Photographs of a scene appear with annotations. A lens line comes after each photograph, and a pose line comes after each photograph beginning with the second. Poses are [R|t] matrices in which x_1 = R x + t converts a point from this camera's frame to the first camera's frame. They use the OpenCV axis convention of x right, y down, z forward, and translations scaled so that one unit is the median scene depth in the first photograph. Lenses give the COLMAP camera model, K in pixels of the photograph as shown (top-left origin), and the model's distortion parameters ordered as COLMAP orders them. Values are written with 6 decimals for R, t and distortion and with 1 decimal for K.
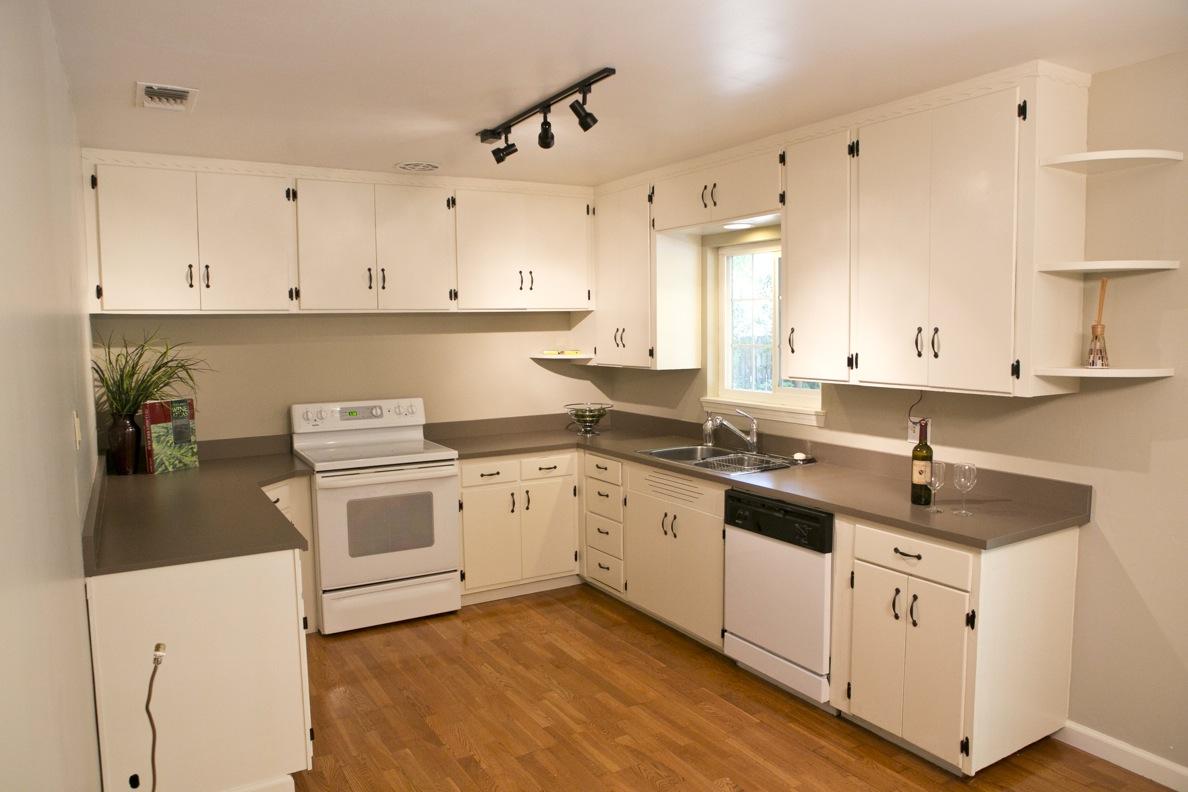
lens RADIAL K [[816.1, 0, 595.5], [0, 816.1, 390.9], [0, 0, 1]] dist [-0.121994, 0.100077]
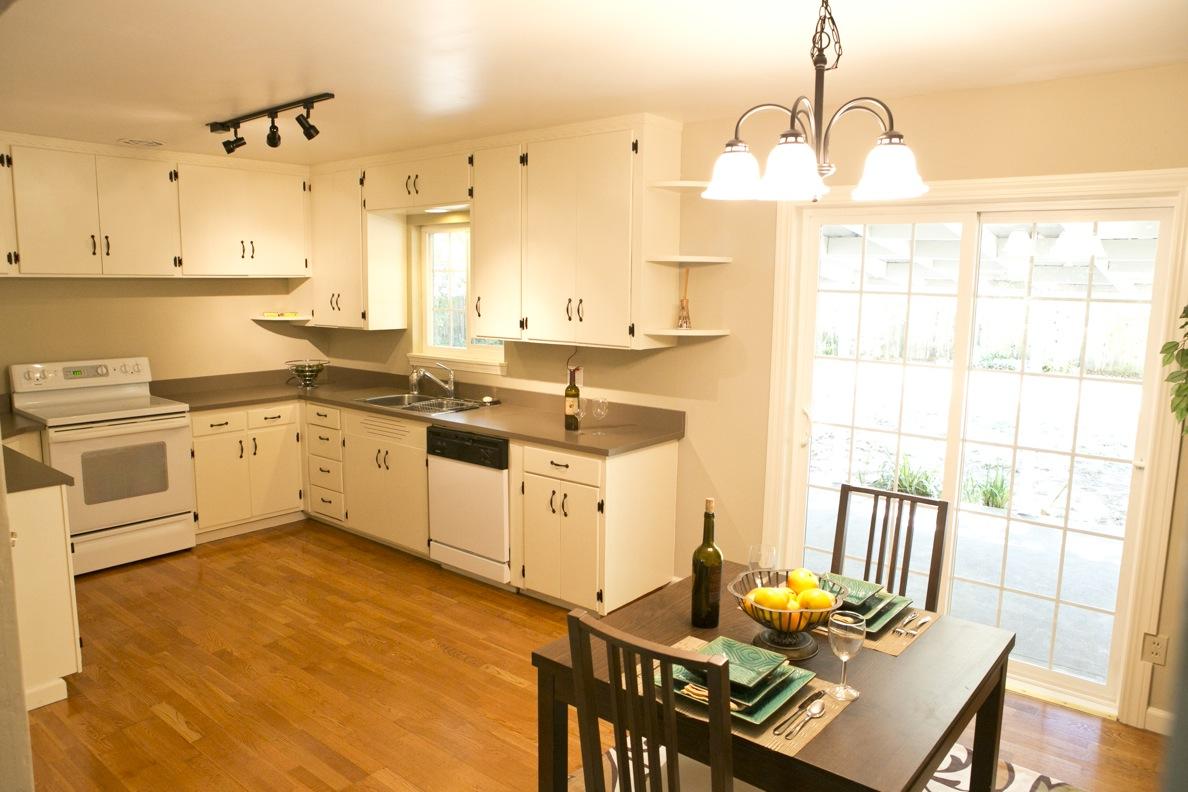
lens RADIAL K [[816.1, 0, 595.5], [0, 816.1, 390.9], [0, 0, 1]] dist [-0.121994, 0.100077]
pose [[0.939846, -0.024704, 0.340704, -0.020130], [0.006929, 0.998555, 0.053289, 0.002139], [-0.341528, -0.047723, 0.938659, -0.252097]]
